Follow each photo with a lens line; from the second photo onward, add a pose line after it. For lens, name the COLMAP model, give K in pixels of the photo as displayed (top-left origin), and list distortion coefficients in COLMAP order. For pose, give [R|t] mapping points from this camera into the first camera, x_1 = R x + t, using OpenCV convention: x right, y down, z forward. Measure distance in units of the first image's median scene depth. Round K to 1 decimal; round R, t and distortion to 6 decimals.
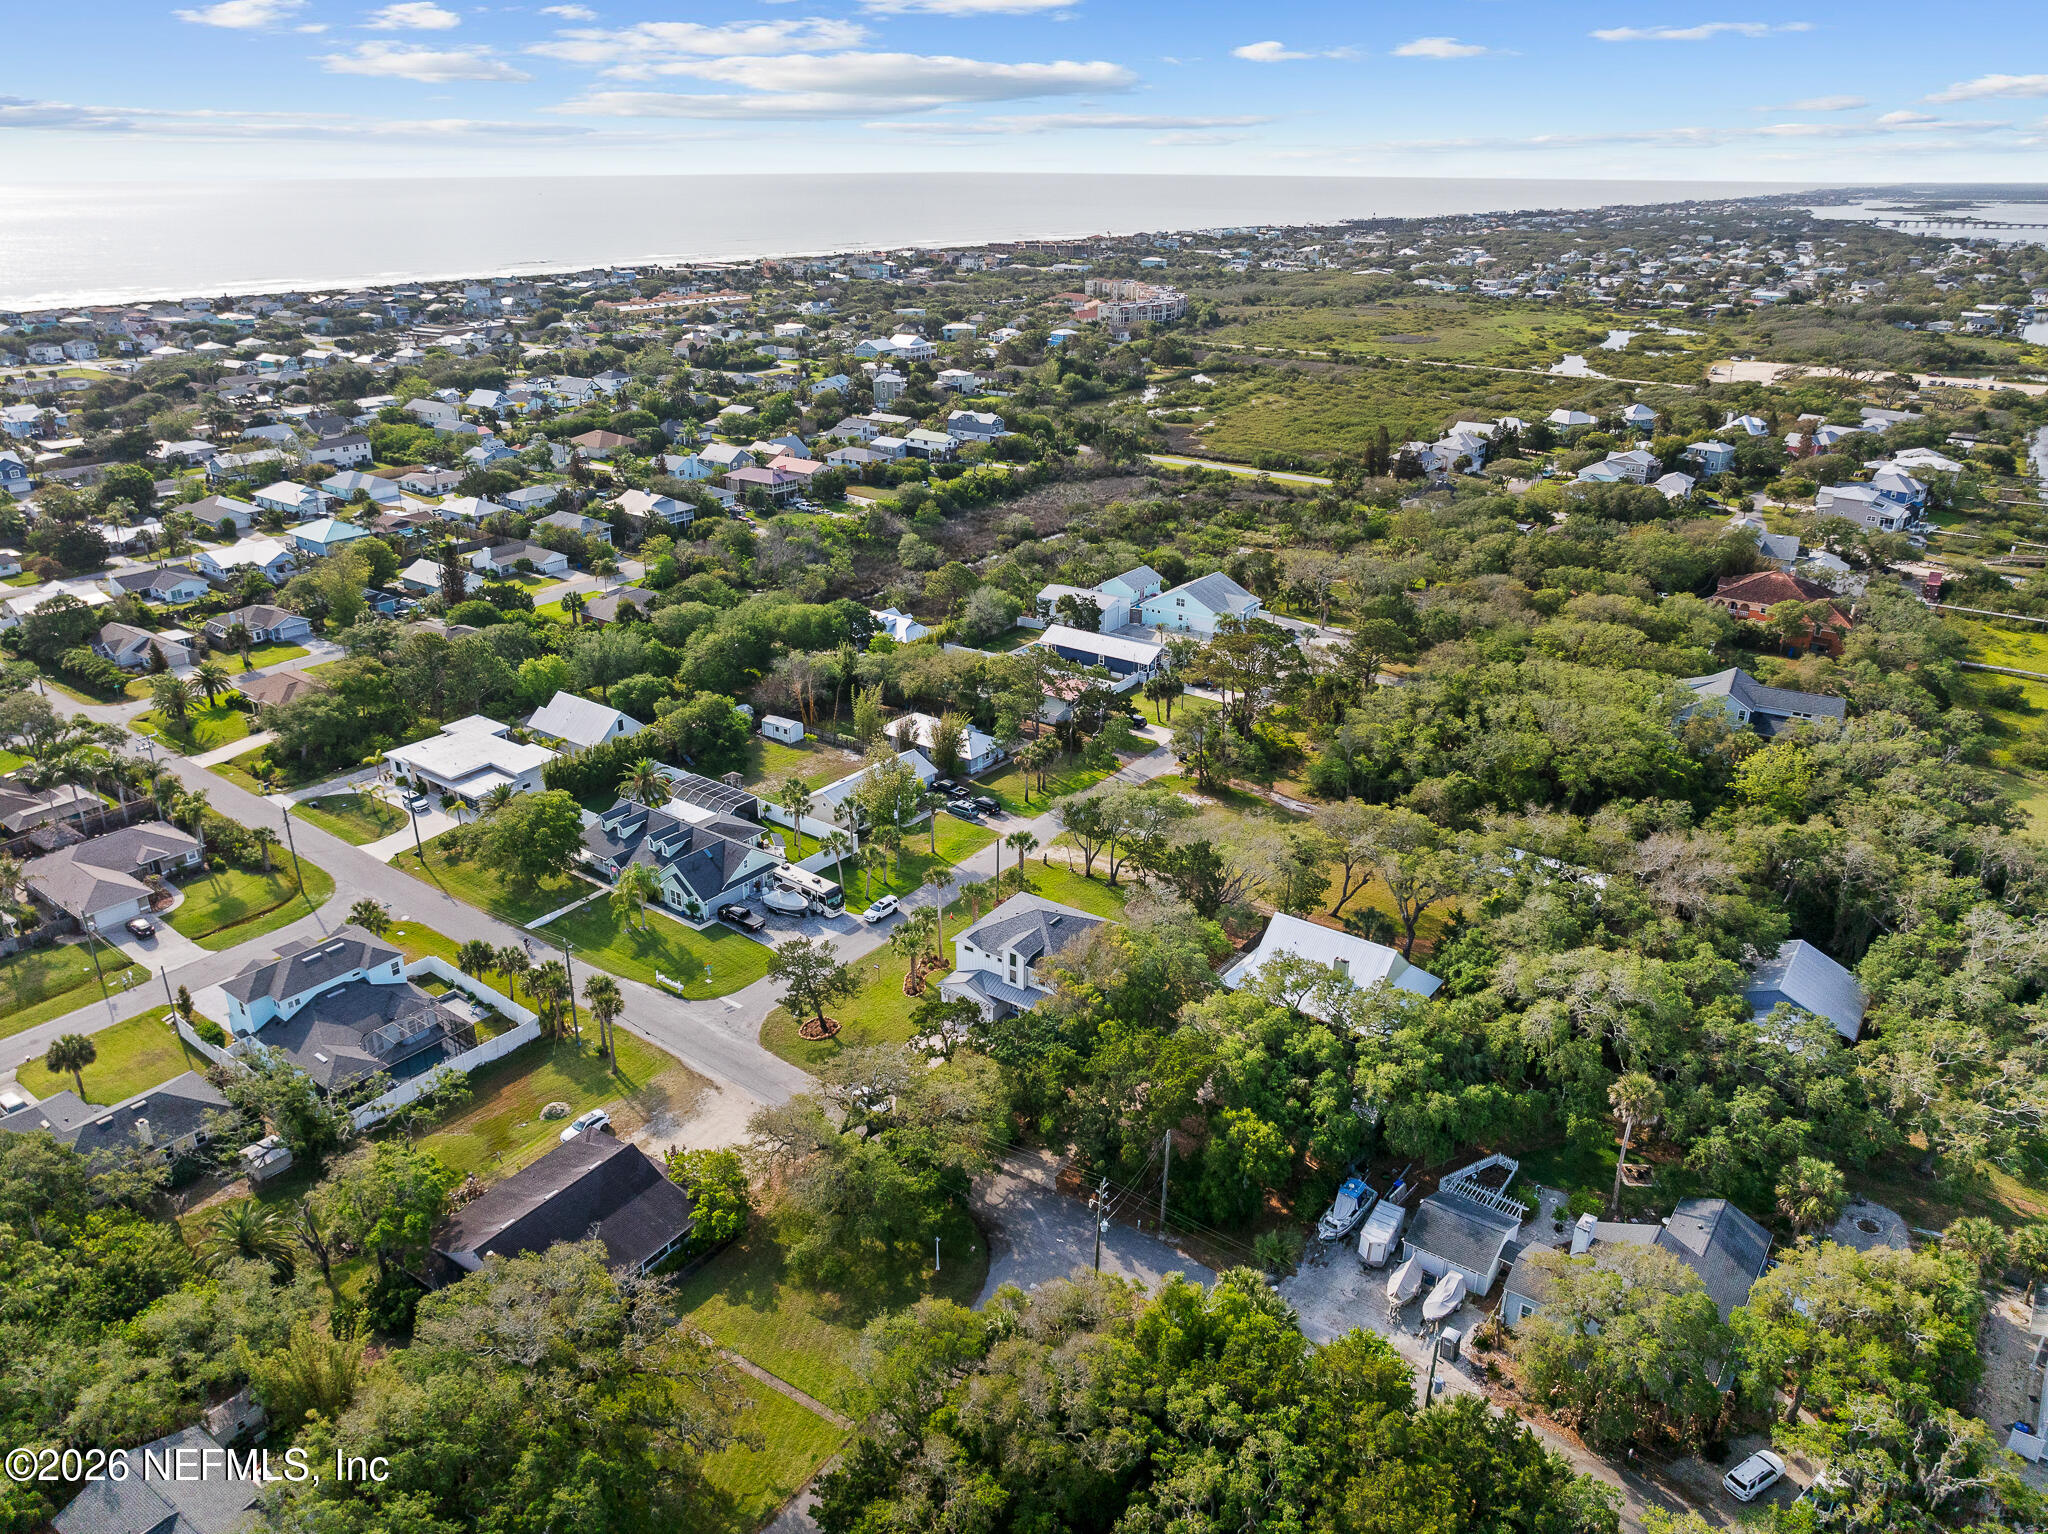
lens RADIAL K [[1438.9, 0, 1024.0], [0, 1438.9, 767.0], [0, 0, 1]] dist [-0.041313, 0.006761]
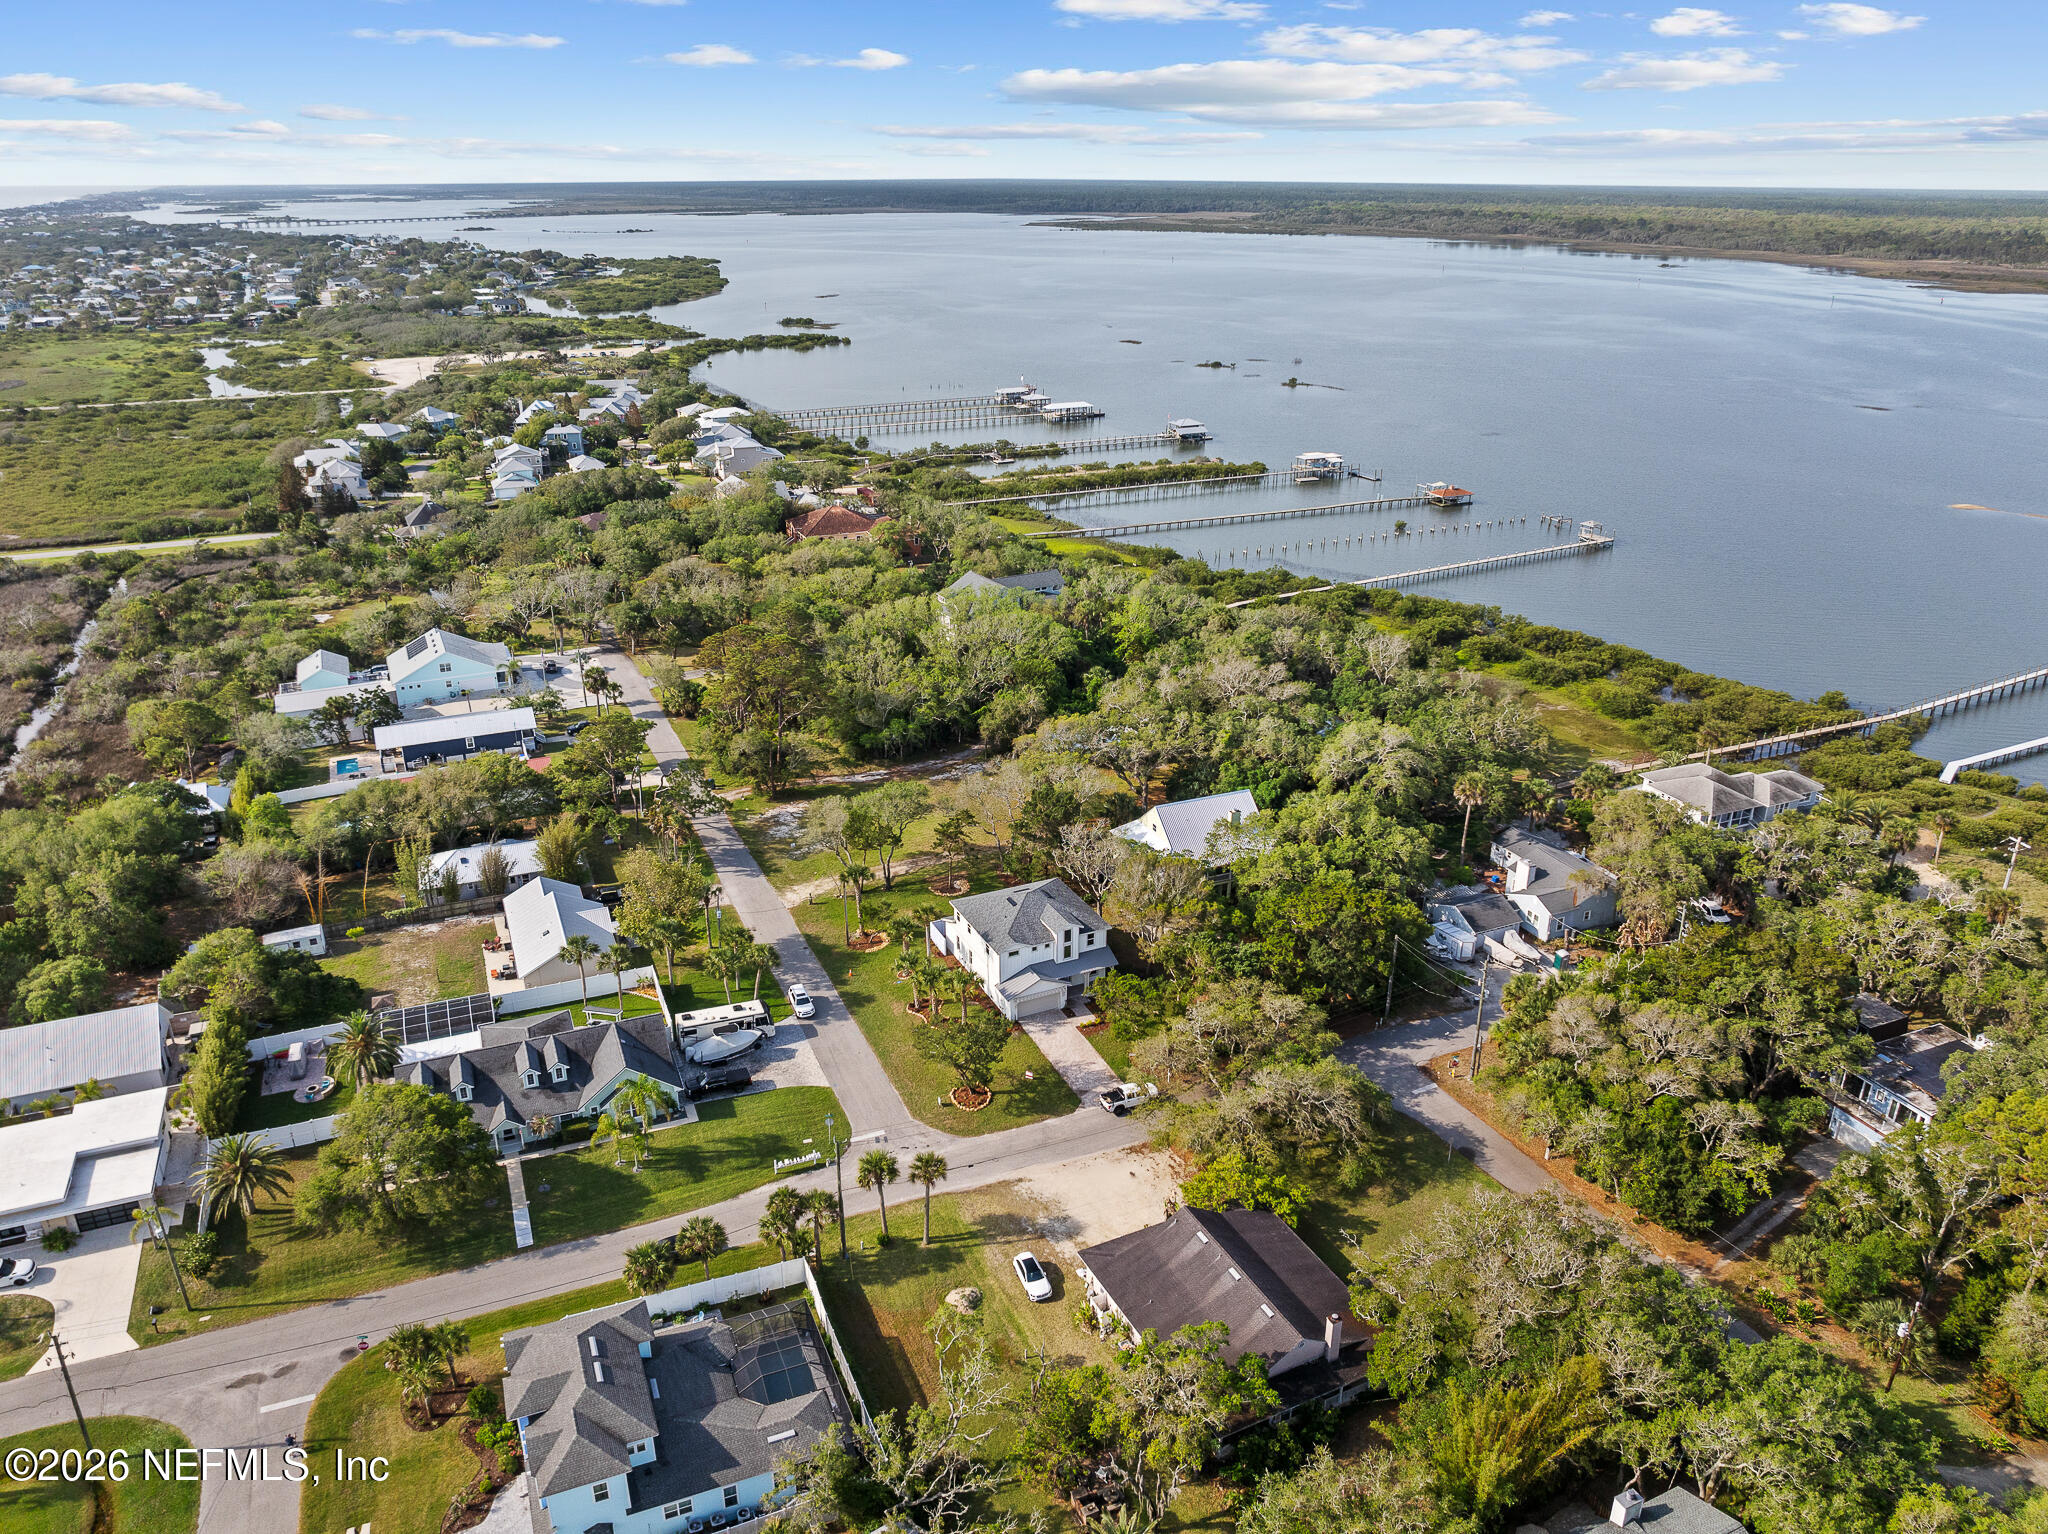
lens RADIAL K [[1438.9, 0, 1024.0], [0, 1438.9, 767.0], [0, 0, 1]] dist [-0.041313, 0.006761]
pose [[0.501182, -0.332270, 0.799008, -0.592023], [0.333700, 0.926138, 0.175822, -0.126213], [-0.798412, 0.178510, 0.575042, 0.288492]]
